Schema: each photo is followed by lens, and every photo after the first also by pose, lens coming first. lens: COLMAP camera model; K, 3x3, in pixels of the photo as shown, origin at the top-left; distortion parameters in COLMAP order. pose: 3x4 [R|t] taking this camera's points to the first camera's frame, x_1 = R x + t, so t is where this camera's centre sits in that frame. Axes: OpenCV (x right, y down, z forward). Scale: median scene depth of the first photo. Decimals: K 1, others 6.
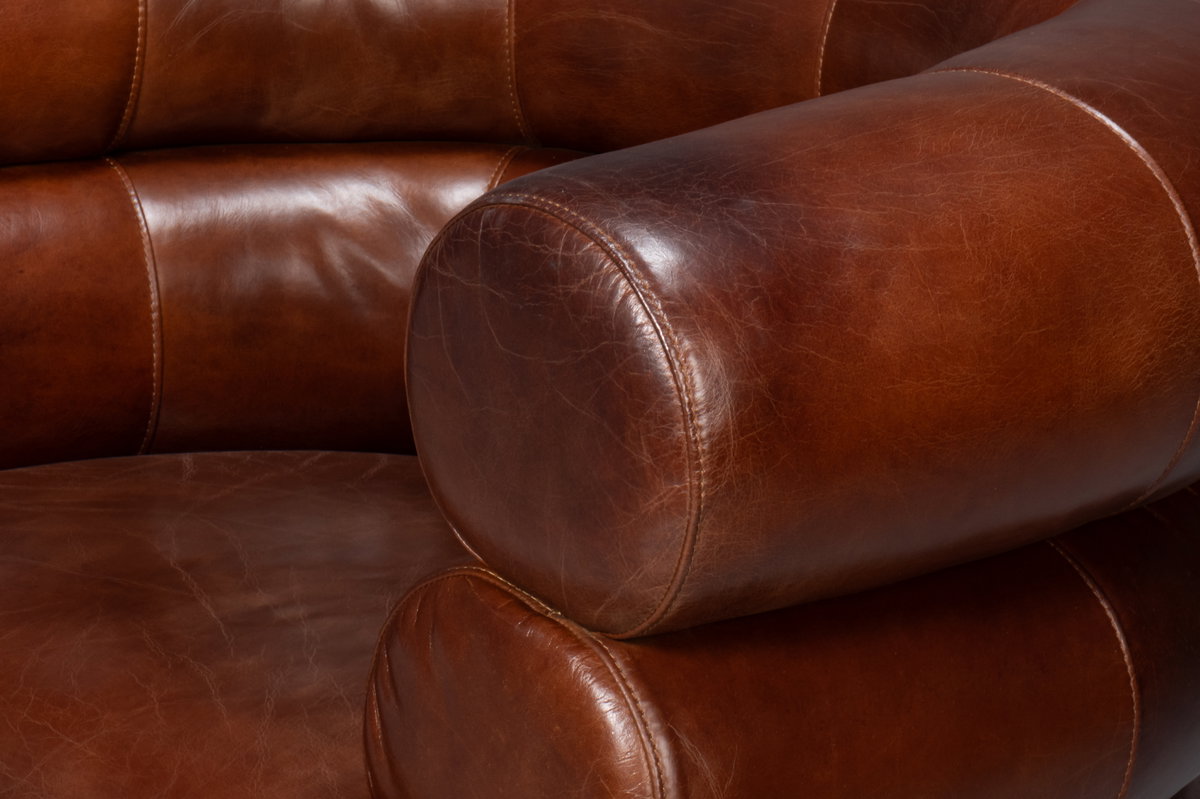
lens RADIAL K [[4814.0, 0, 601.5], [0, 4814.0, 400.8], [0, 0, 1]] dist [-0.160122, 0.000000]
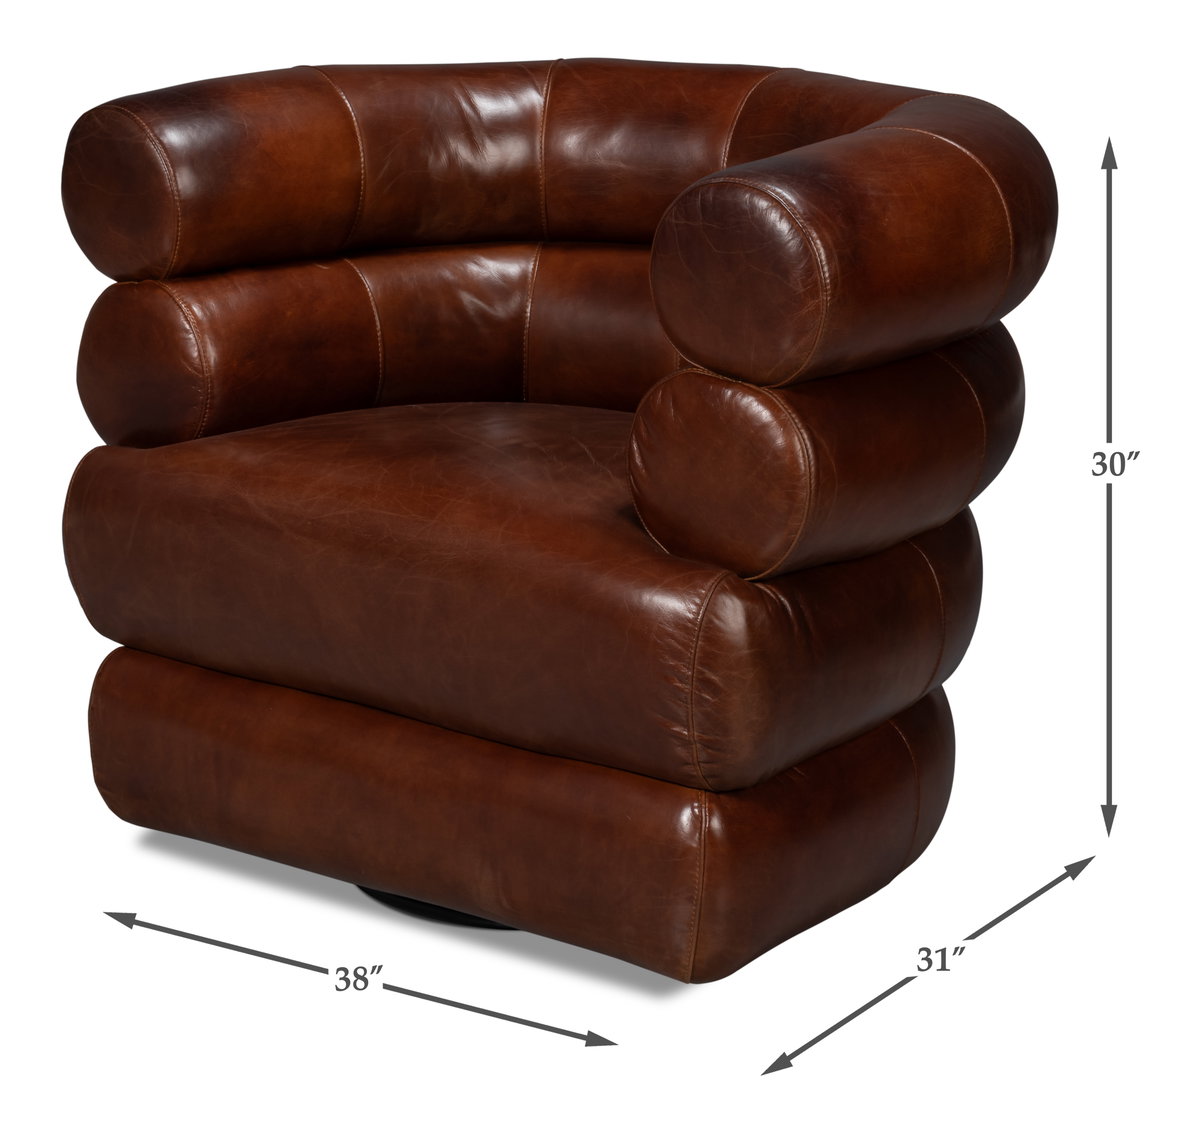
lens RADIAL K [[3779.3, 0, 598.2], [0, 3779.3, 567.0], [0, 0, 1]] dist [-0.291038, 0.000000]
pose [[0.976928, -0.081212, 0.197525, -0.403412], [0.092501, 0.994526, -0.048599, 0.199791], [-0.192497, 0.065749, 0.979092, -0.592956]]
